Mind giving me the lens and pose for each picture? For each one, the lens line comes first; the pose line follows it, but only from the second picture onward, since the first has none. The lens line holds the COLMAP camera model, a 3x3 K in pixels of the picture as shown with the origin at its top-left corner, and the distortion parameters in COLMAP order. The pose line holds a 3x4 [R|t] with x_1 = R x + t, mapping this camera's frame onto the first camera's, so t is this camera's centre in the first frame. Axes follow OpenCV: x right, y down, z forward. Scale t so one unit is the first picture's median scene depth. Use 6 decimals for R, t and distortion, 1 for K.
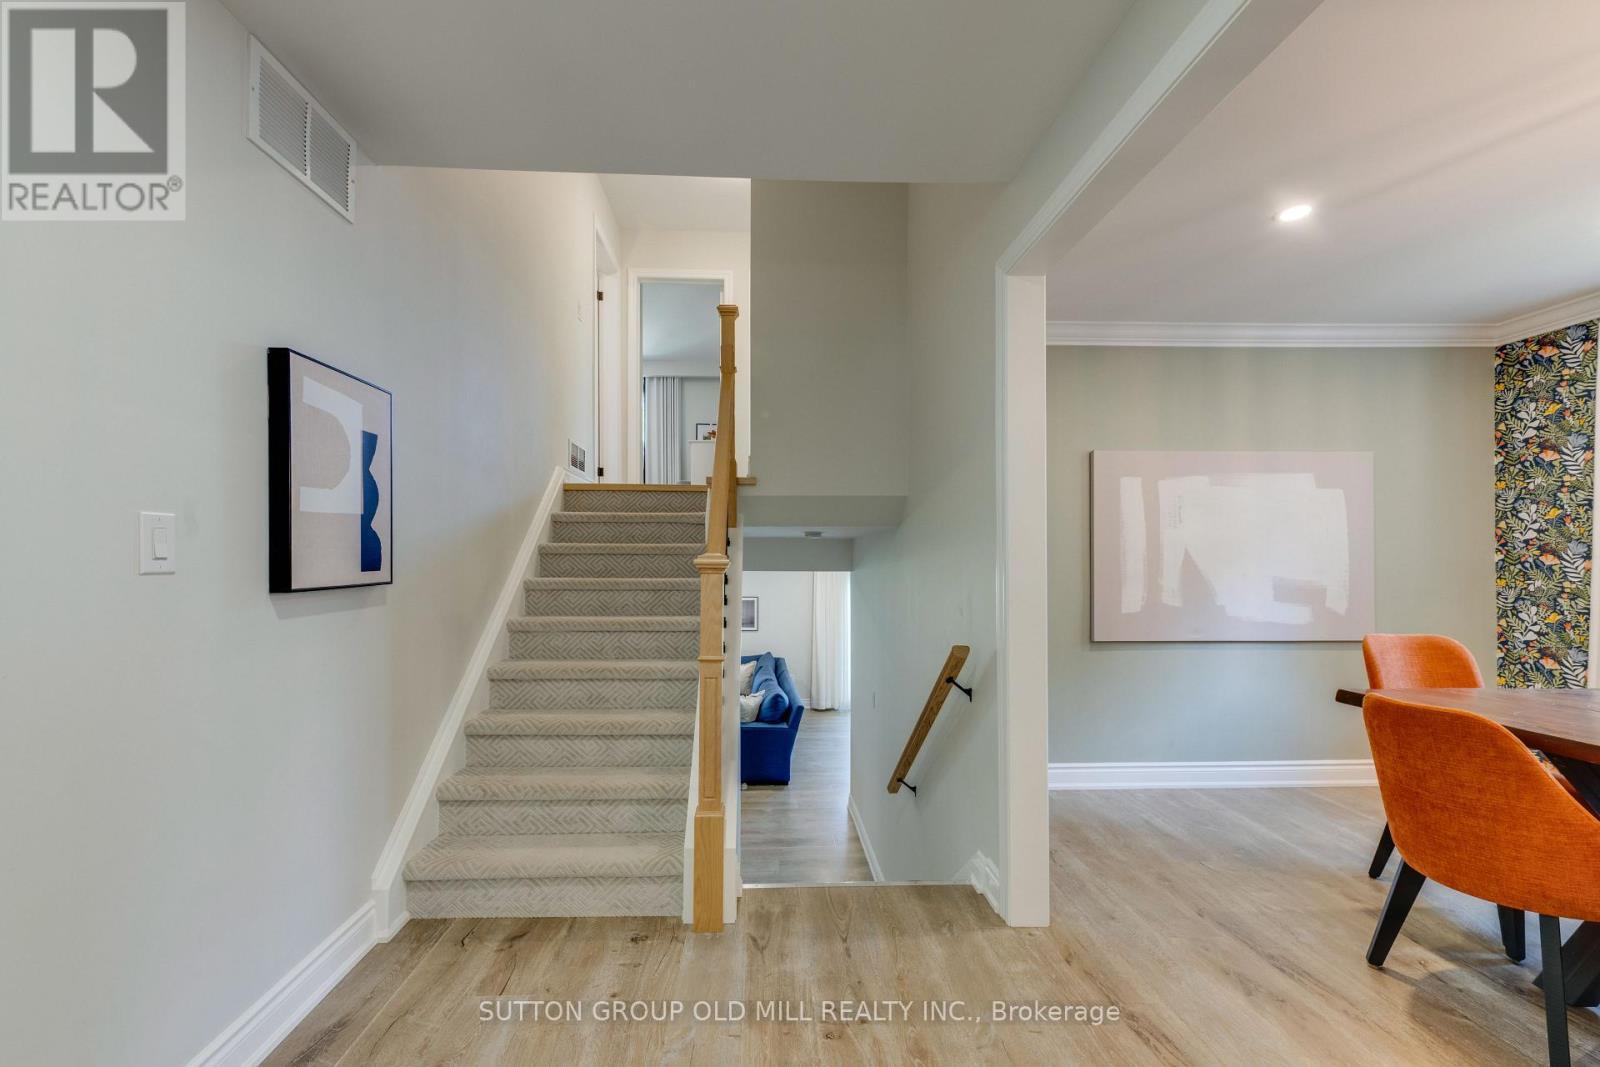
lens RADIAL K [[629.0, 0, 798.3], [0, 629.0, 538.9], [0, 0, 1]] dist [0.002536, 0.000152]
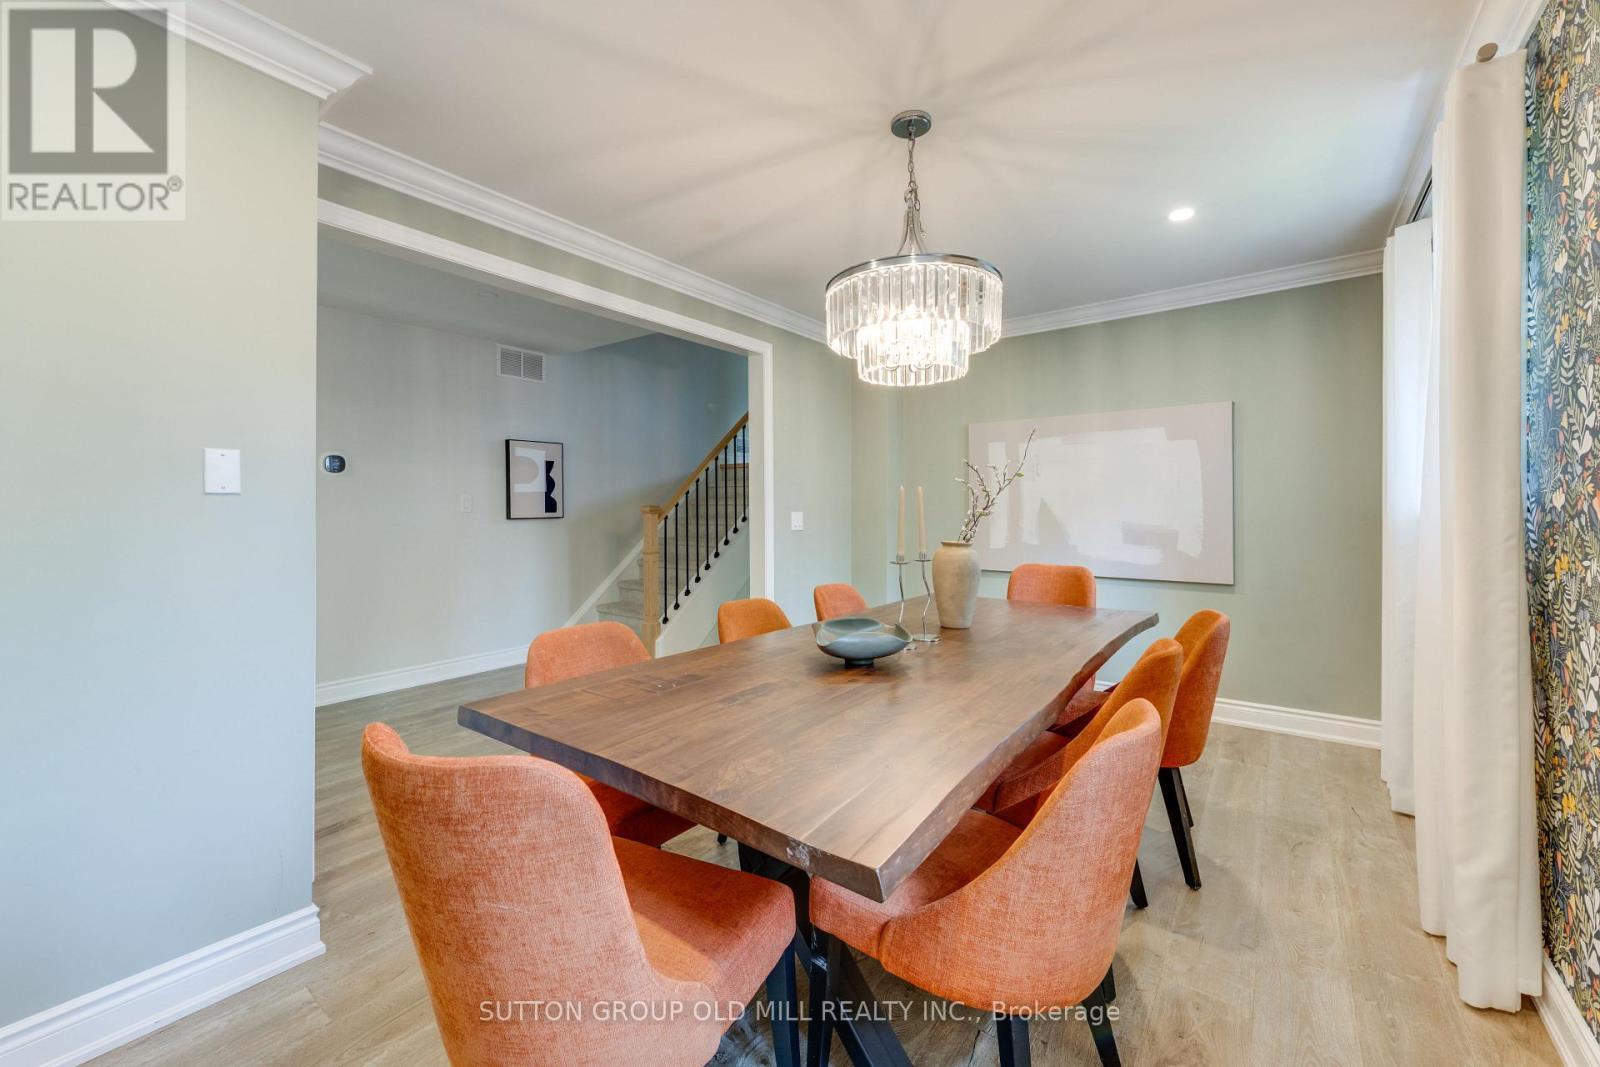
lens RADIAL K [[629.0, 0, 798.3], [0, 629.0, 538.9], [0, 0, 1]] dist [0.002536, 0.000152]
pose [[0.785879, 0.025062, -0.617873, 0.999887], [0.019845, 0.997642, 0.065706, 0.004565], [0.618062, -0.063899, 0.783528, -0.258197]]
